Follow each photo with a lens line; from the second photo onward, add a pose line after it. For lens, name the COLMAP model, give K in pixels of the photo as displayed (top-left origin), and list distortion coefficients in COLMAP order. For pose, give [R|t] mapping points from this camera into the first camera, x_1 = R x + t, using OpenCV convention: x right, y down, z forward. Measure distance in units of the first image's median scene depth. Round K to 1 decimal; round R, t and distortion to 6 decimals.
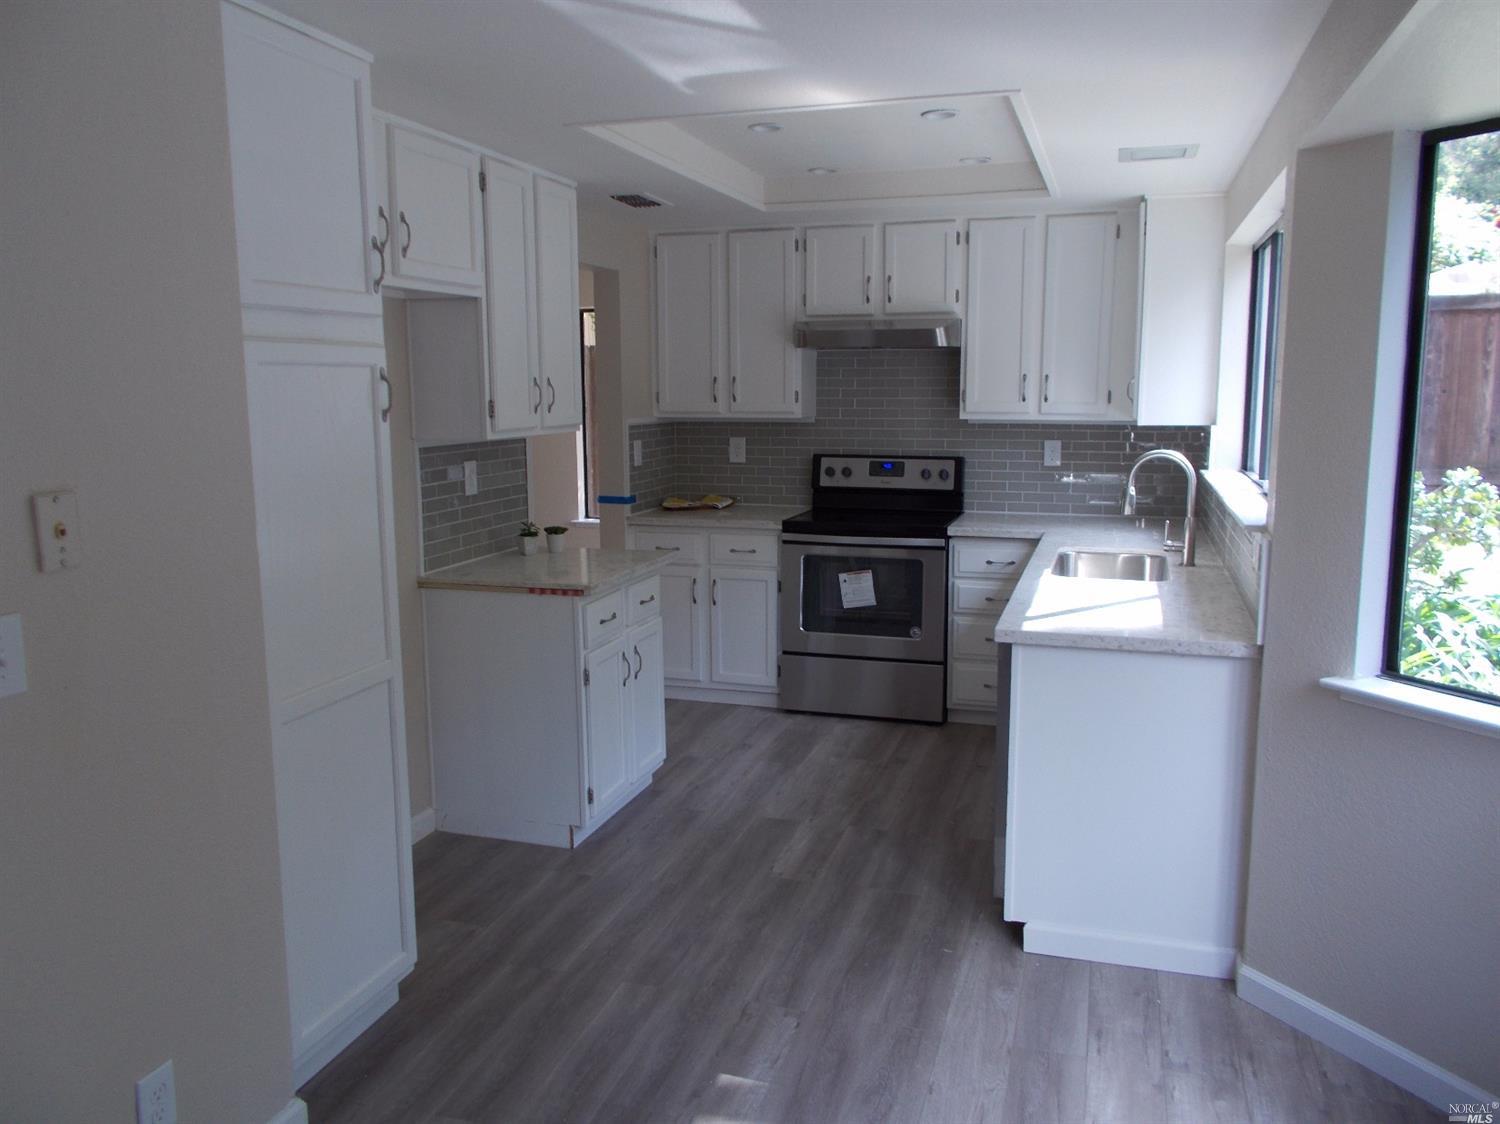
lens RADIAL K [[1149.9, 0, 747.3], [0, 1149.9, 548.6], [0, 0, 1]] dist [0.003055, -0.003724]
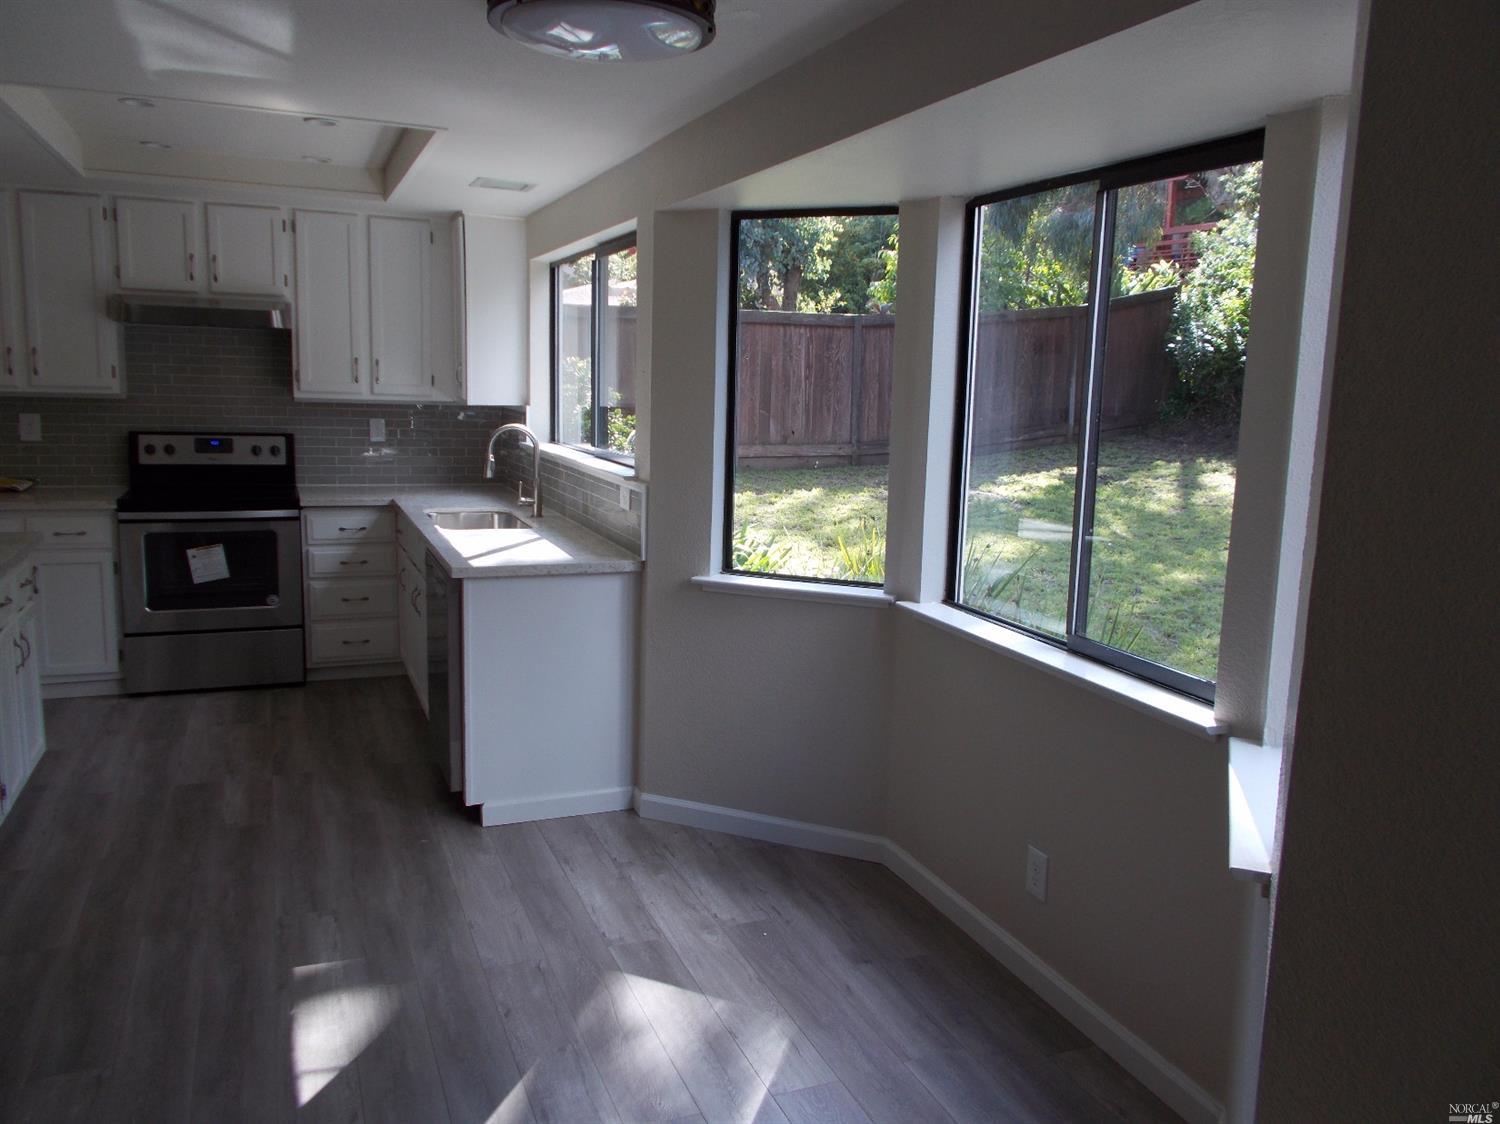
lens RADIAL K [[1149.9, 0, 747.3], [0, 1149.9, 548.6], [0, 0, 1]] dist [0.003055, -0.003724]
pose [[0.763326, -0.067561, 0.642470, -0.194404], [0.059078, 0.997649, 0.034720, 0.014904], [-0.643306, 0.011453, 0.765524, -0.083478]]
